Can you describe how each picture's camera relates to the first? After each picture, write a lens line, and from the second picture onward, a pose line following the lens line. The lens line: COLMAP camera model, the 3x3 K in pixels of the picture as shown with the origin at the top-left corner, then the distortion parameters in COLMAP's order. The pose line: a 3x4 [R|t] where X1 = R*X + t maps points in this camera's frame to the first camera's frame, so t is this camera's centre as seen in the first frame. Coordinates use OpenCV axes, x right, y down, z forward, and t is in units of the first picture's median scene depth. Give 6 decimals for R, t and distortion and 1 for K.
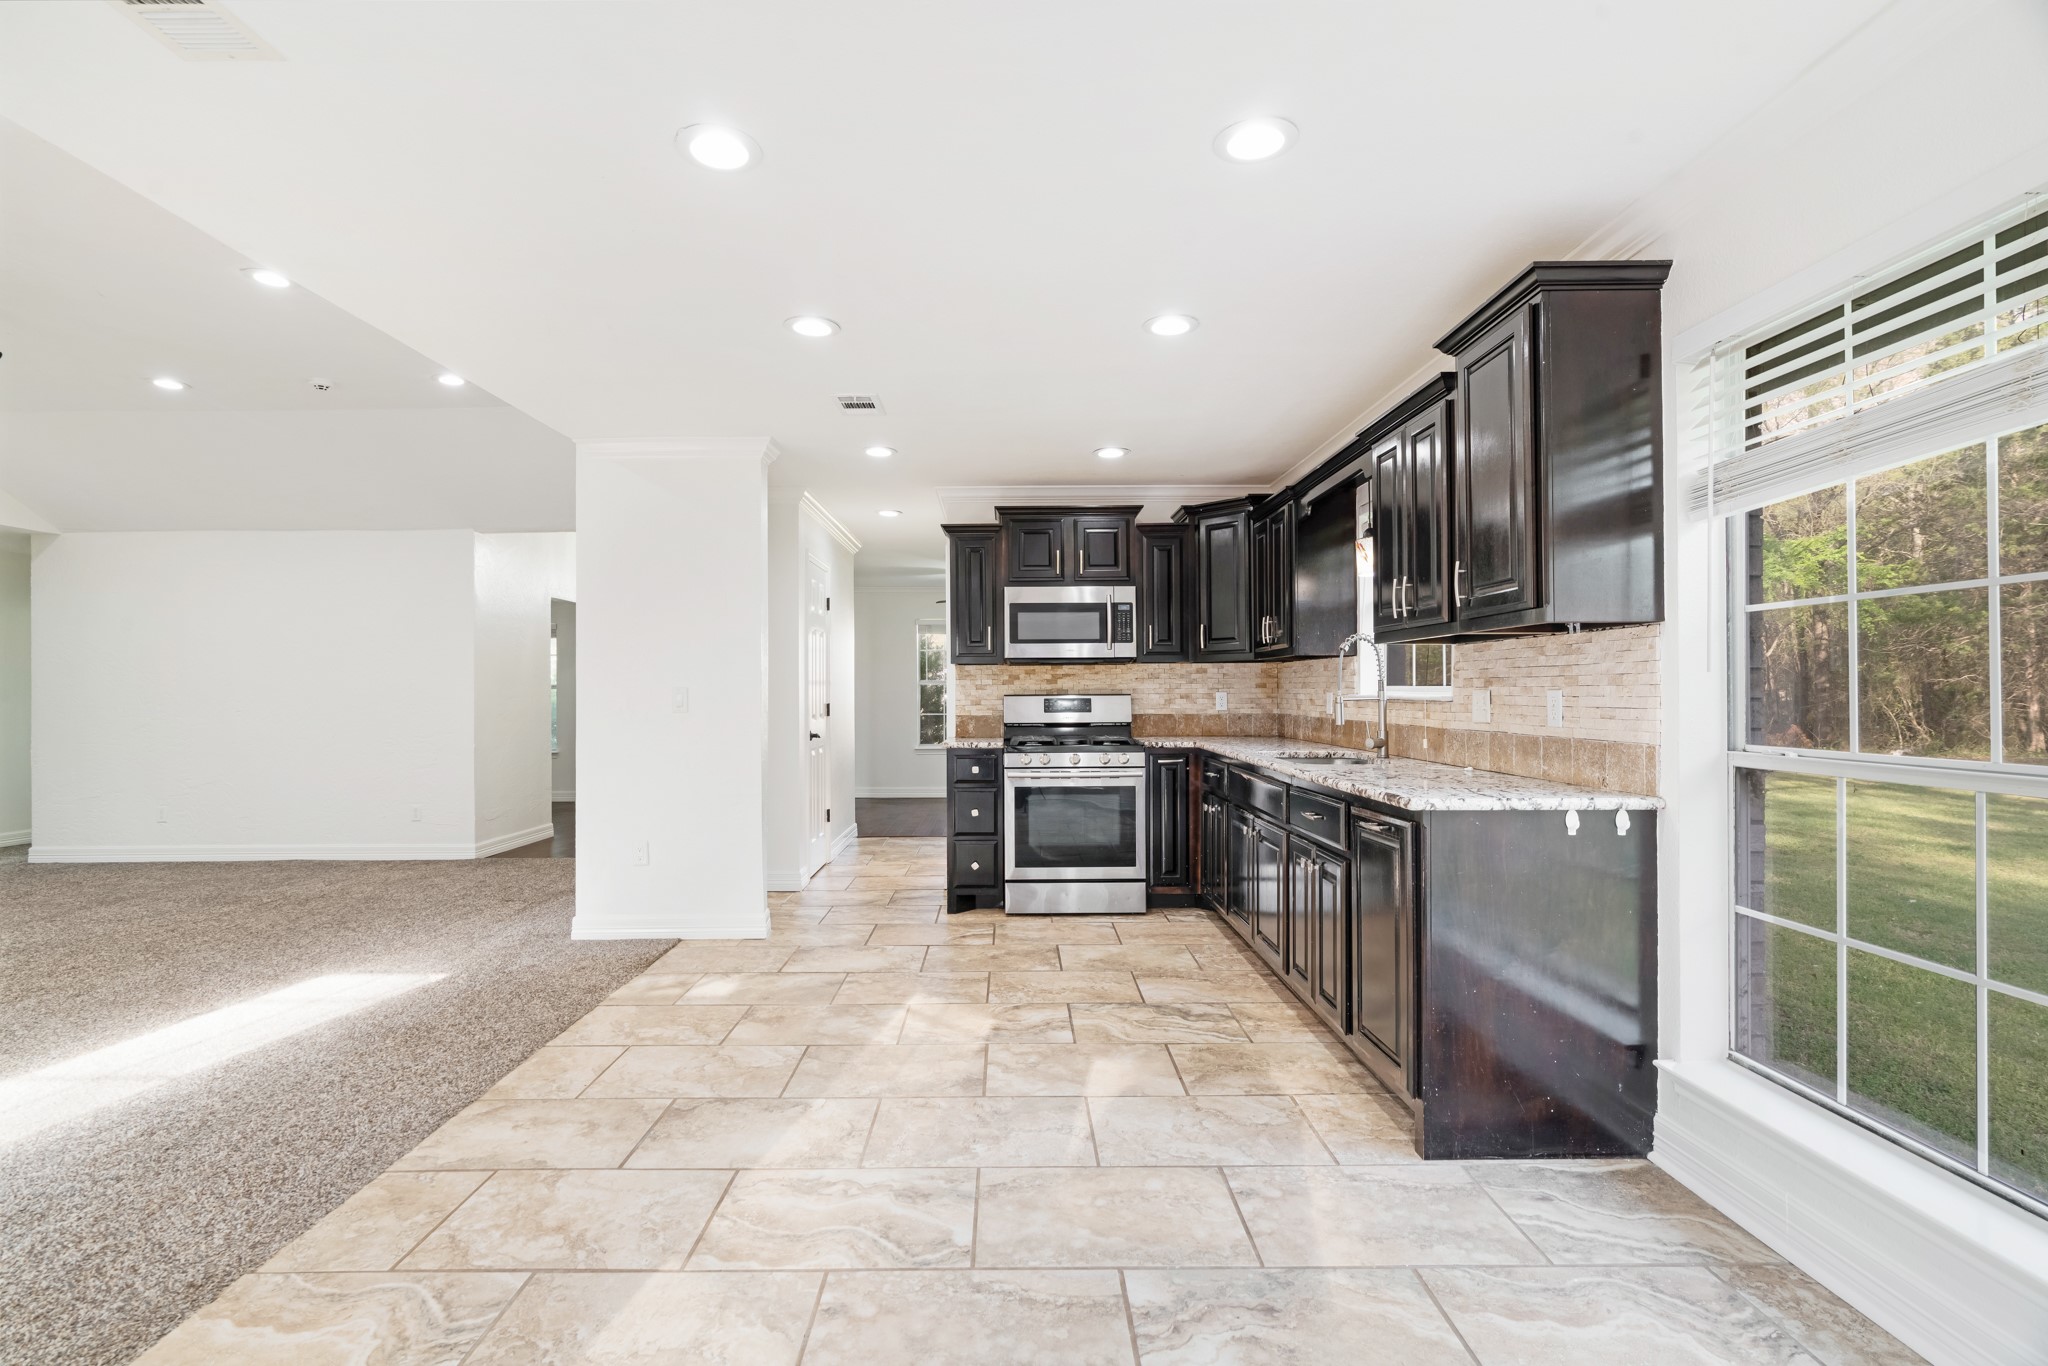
lens RADIAL K [[935.9, 0, 1016.0], [0, 935.9, 685.5], [0, 0, 1]] dist [-0.012706, 0.001239]
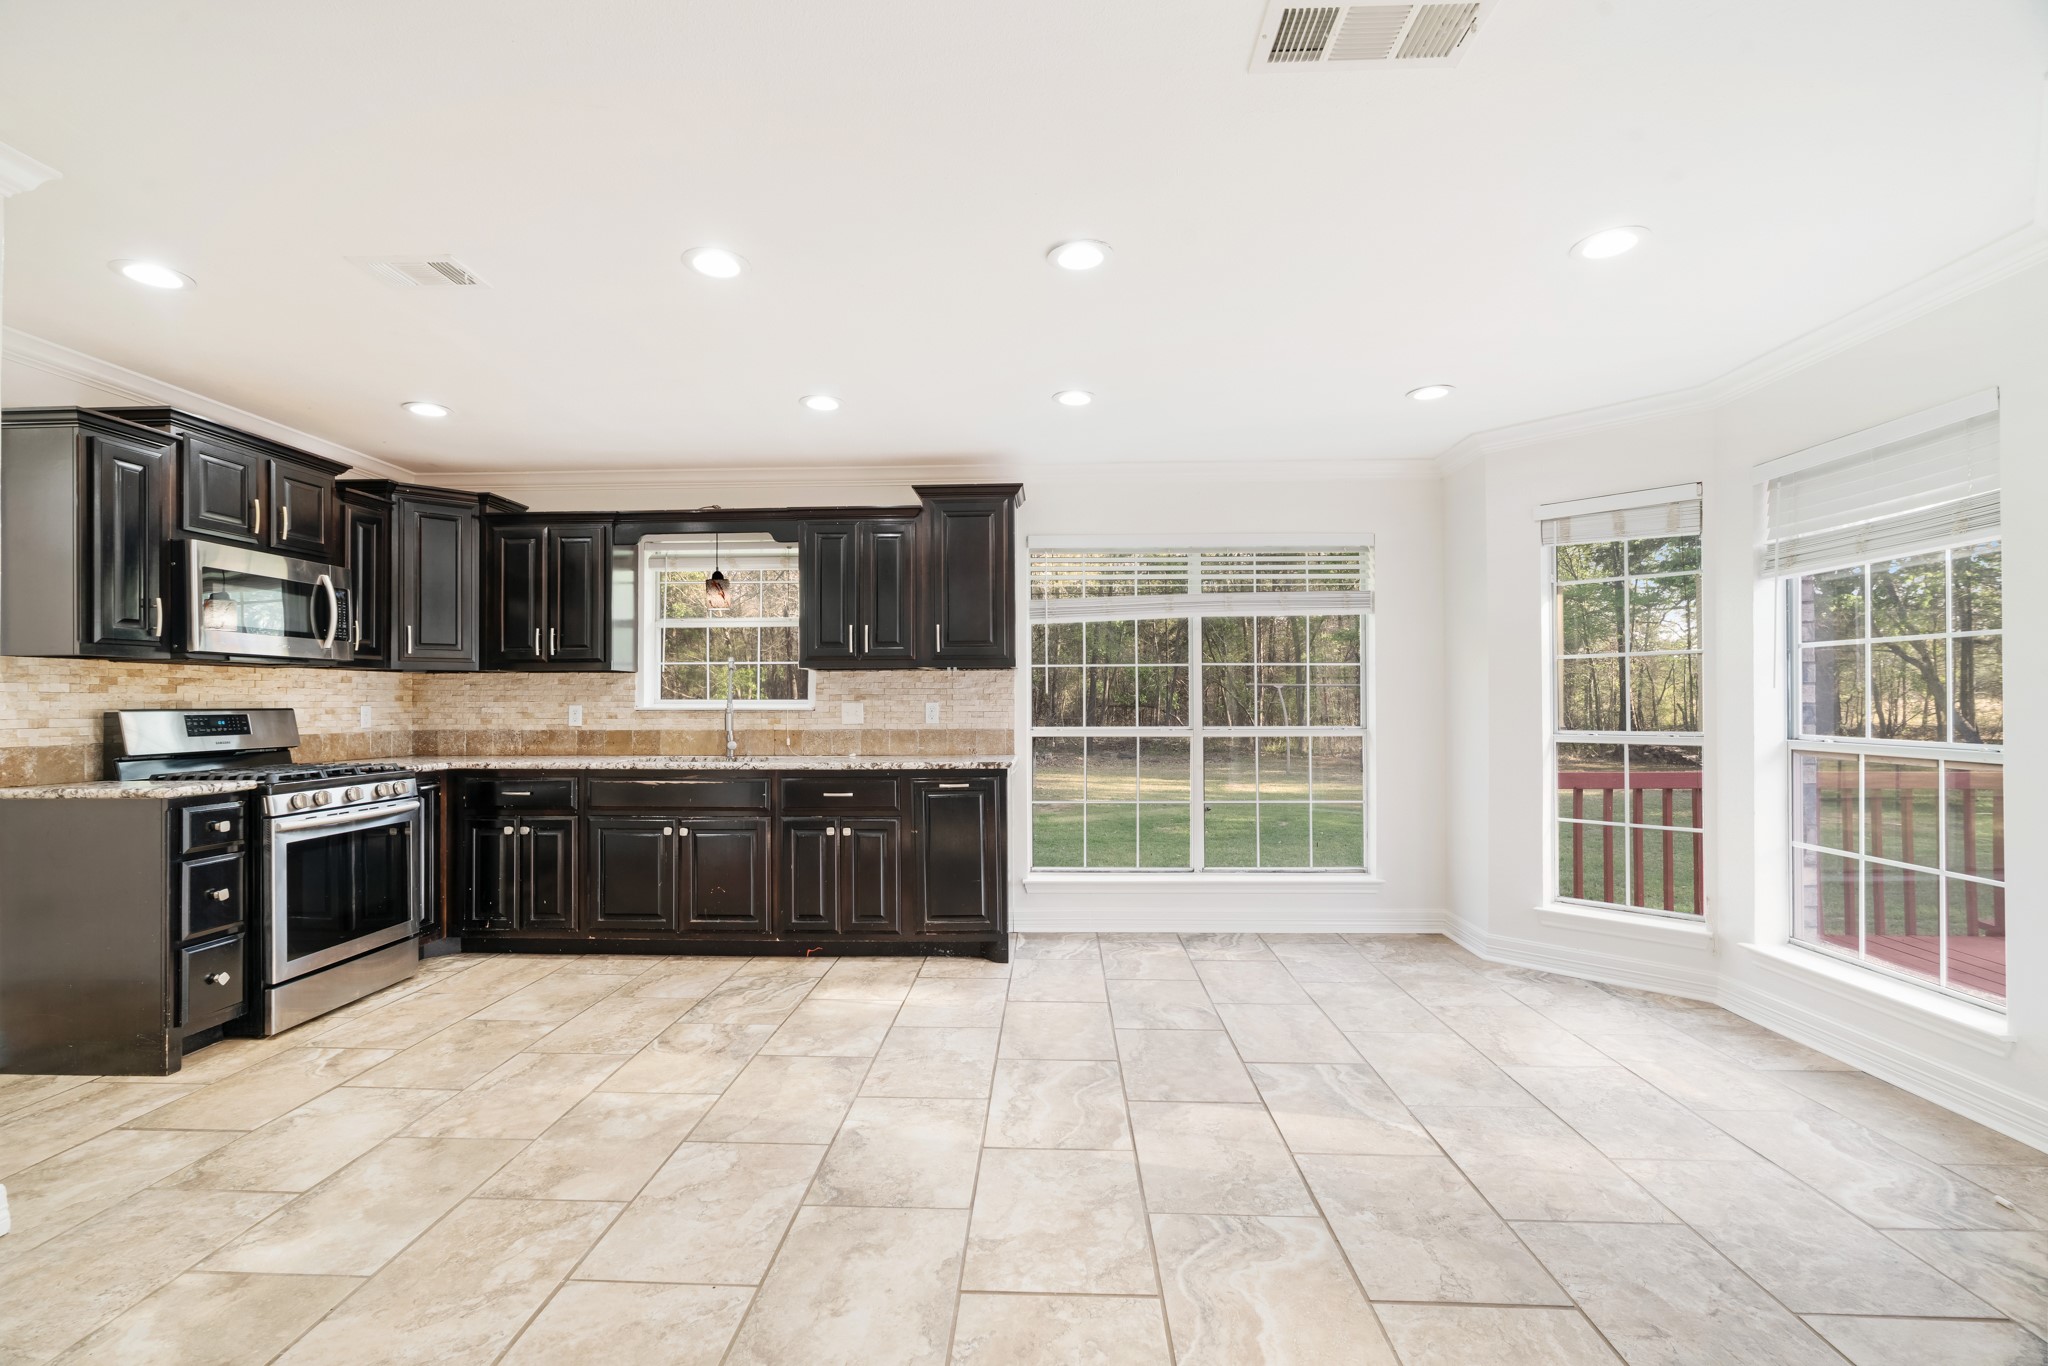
lens RADIAL K [[935.9, 0, 1016.6], [0, 935.9, 693.3], [0, 0, 1]] dist [-0.012706, 0.001239]
pose [[0.031743, 0.014648, 0.999389, -0.928934], [-0.002730, 0.999890, -0.014568, 0.010261], [-0.999492, -0.002266, 0.031779, 0.627752]]
